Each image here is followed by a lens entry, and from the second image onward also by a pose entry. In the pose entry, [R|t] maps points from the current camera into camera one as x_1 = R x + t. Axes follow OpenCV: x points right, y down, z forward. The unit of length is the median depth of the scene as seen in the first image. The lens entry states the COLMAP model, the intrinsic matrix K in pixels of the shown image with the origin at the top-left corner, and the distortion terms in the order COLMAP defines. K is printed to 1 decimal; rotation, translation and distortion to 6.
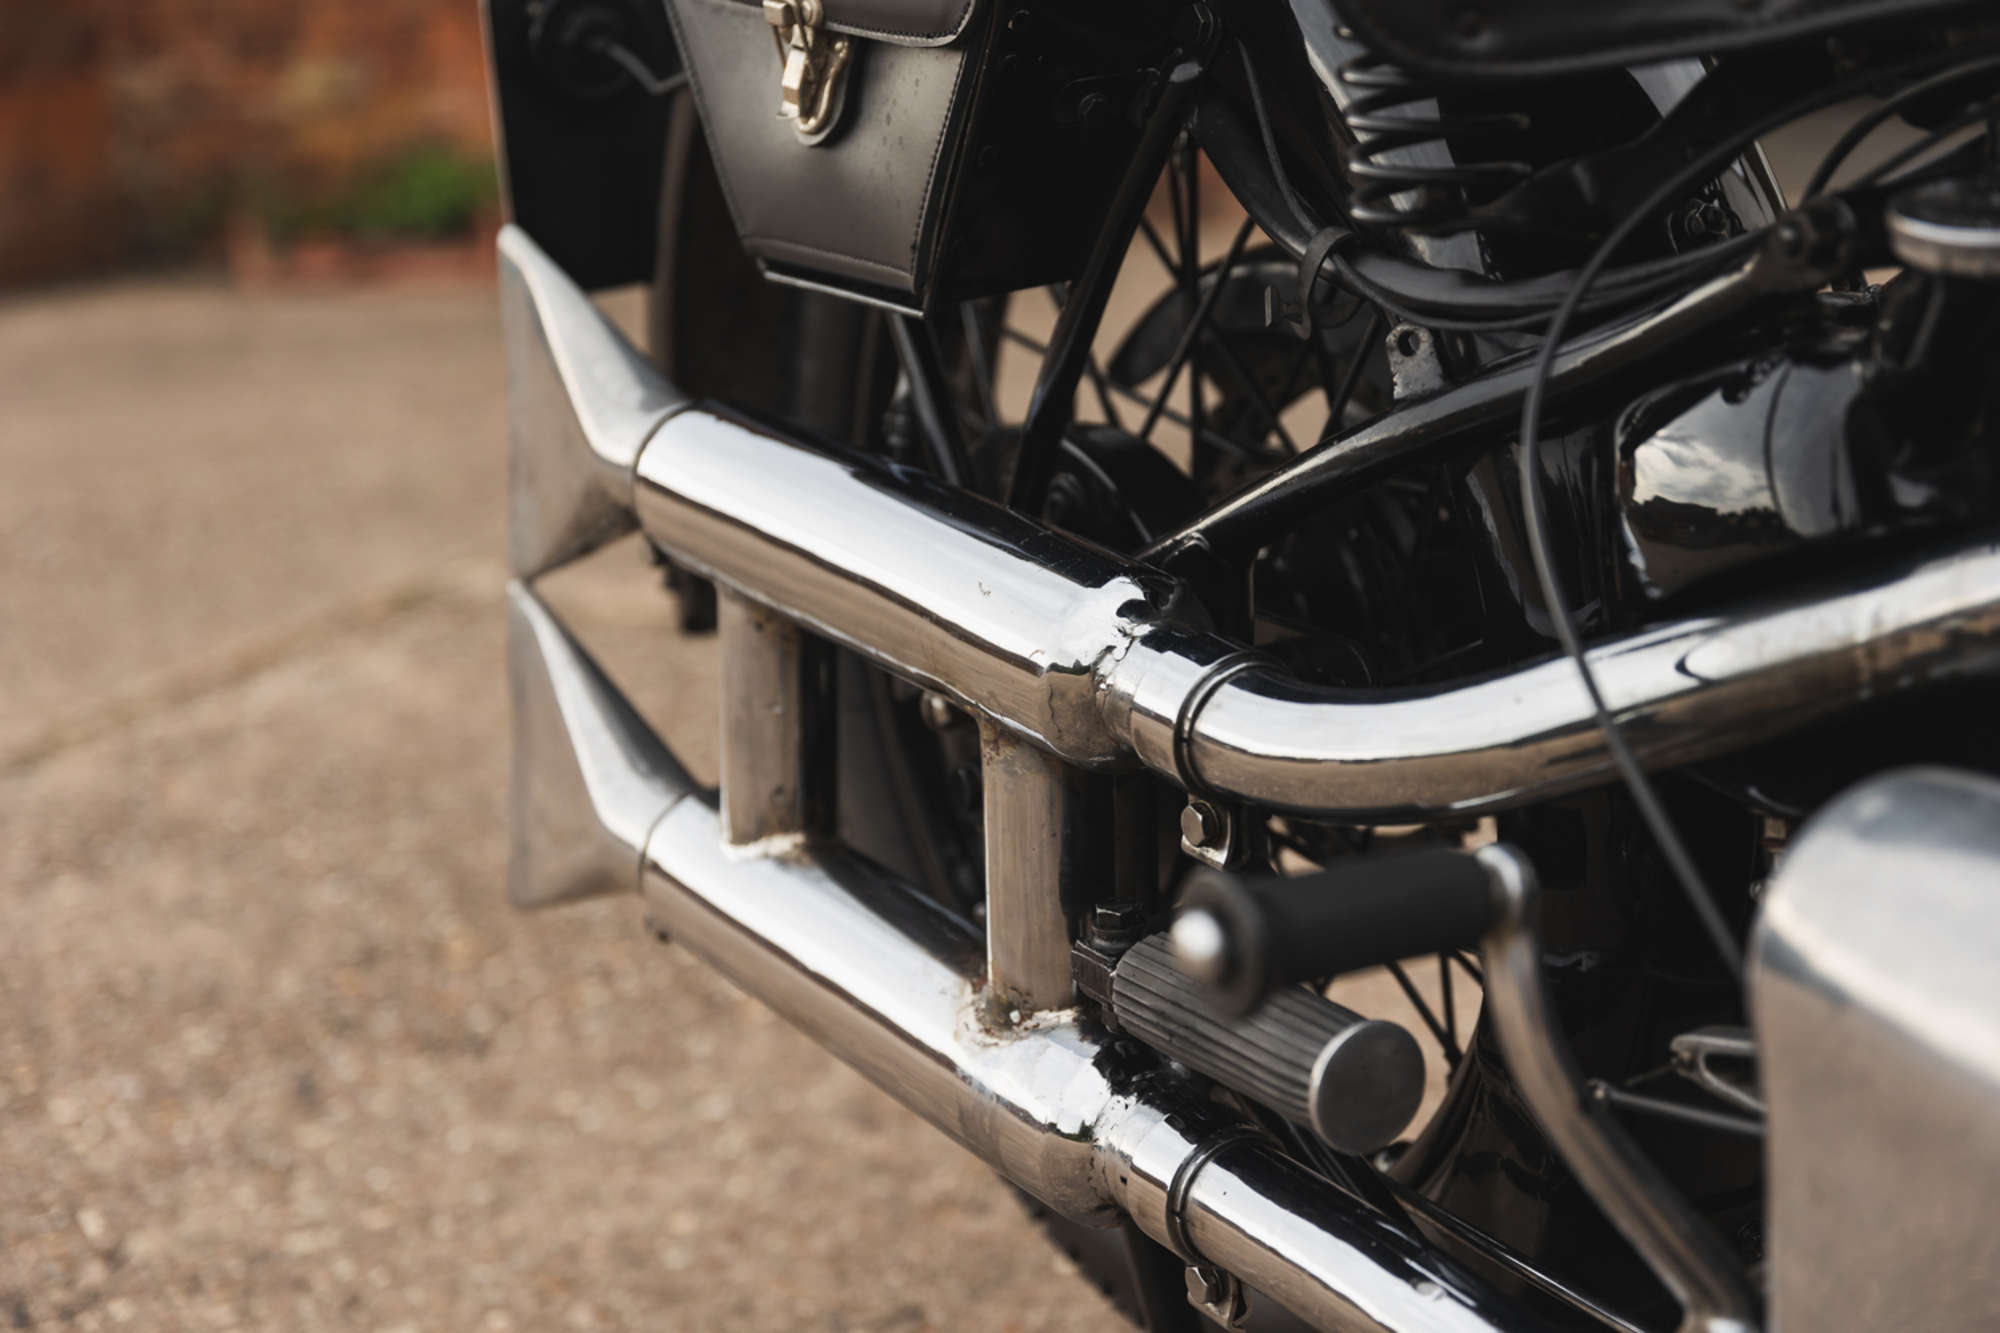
lens RADIAL K [[3434.4, 0, 1000.0], [0, 3434.4, 666.5], [0, 0, 1]] dist [-0.039380, 0.175235]
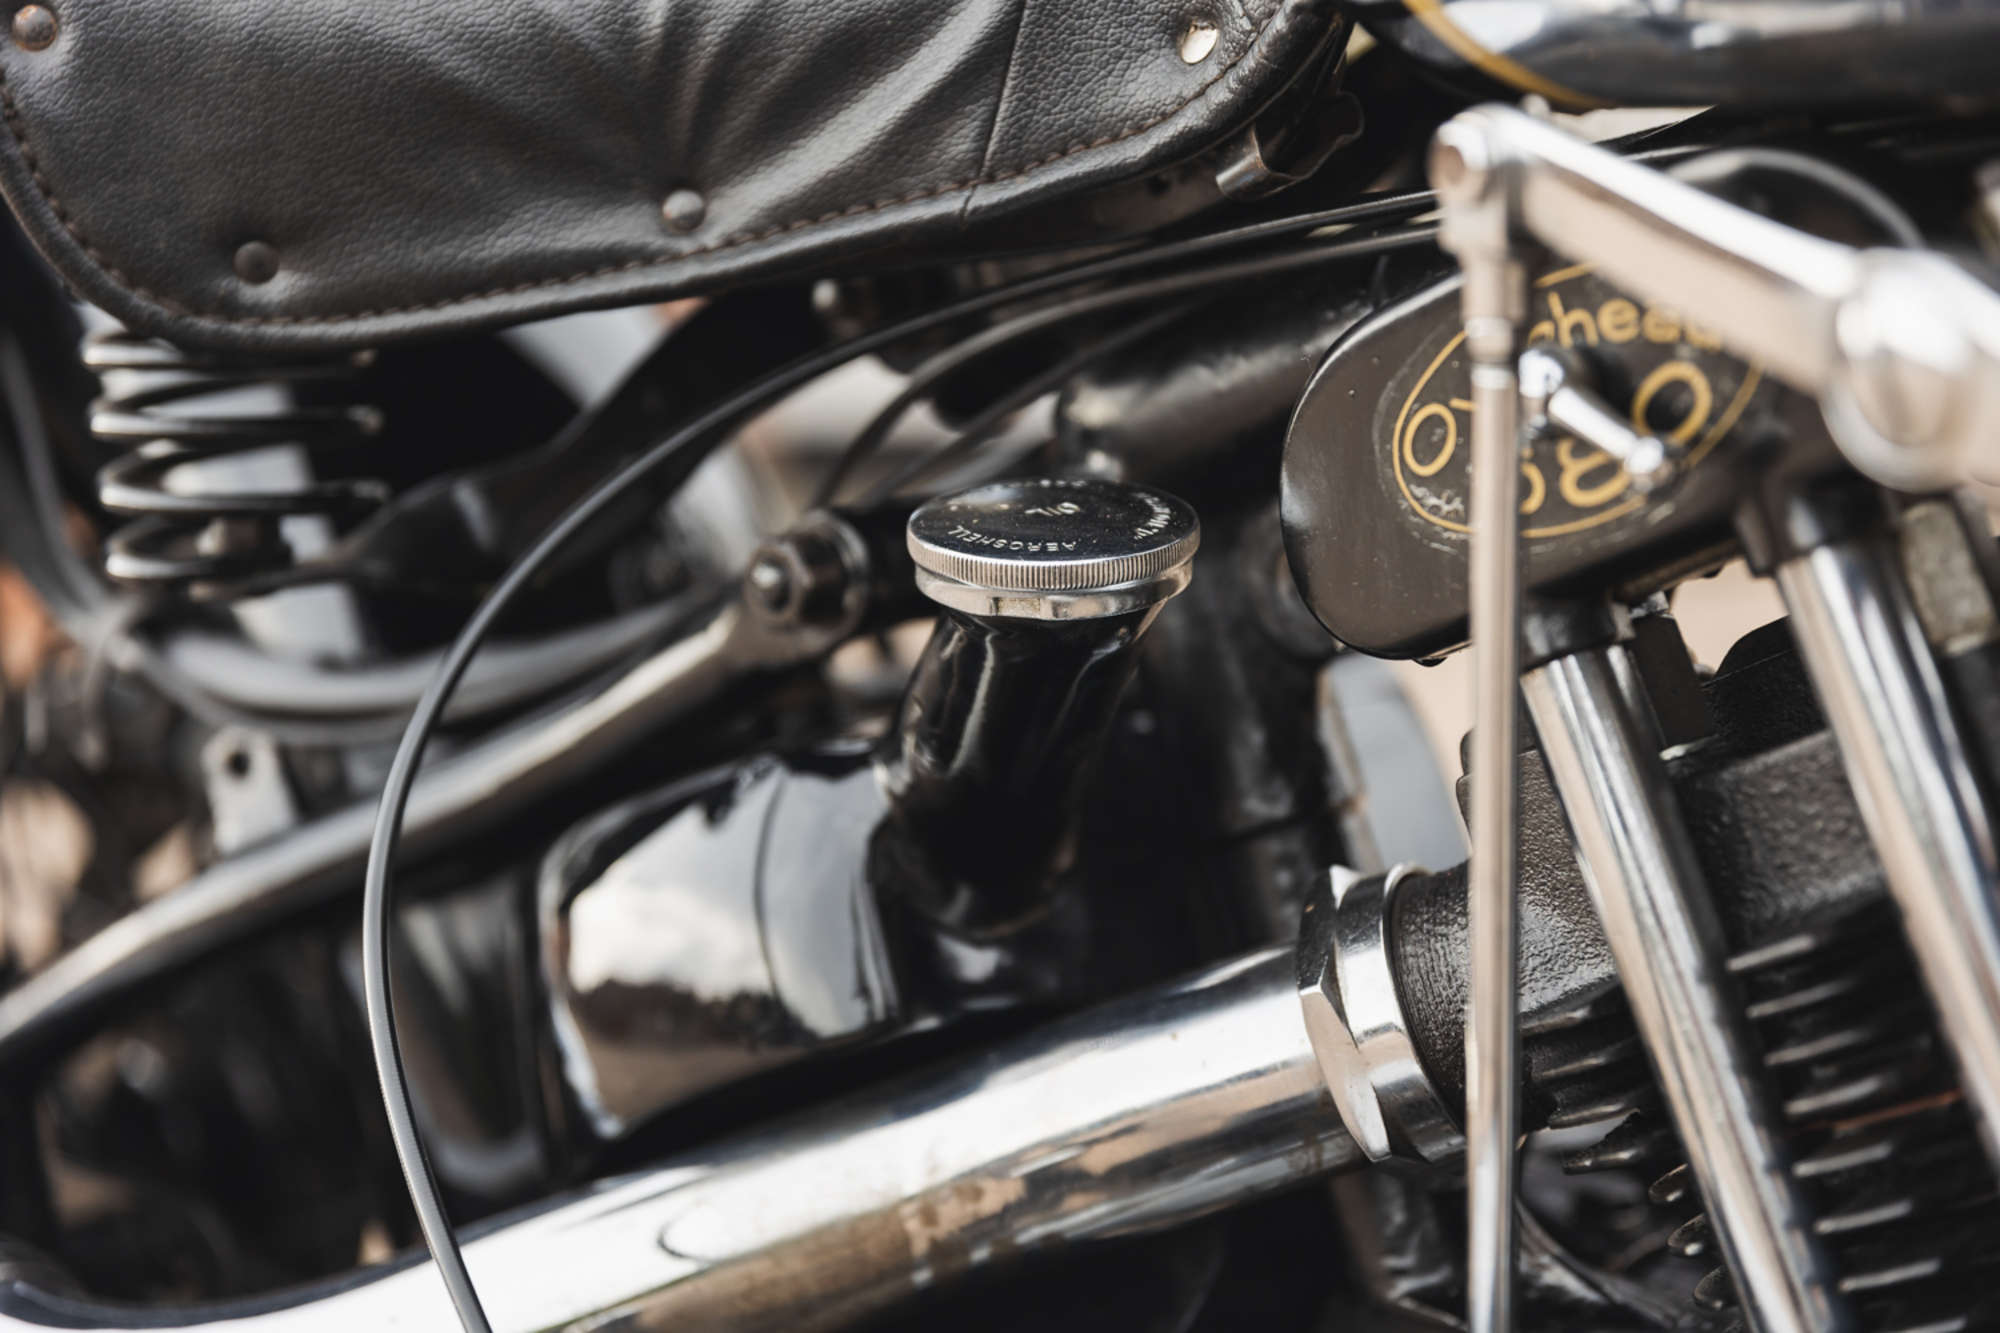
lens RADIAL K [[3877.6, 0, 1000.0], [0, 3877.6, 666.5], [0, 0, 1]] dist [-0.012436, -0.002877]
pose [[0.965650, -0.033720, 0.257650, 0.069014], [0.062977, 0.992353, -0.106157, -0.023243], [-0.252100, 0.118736, 0.960389, 0.236531]]
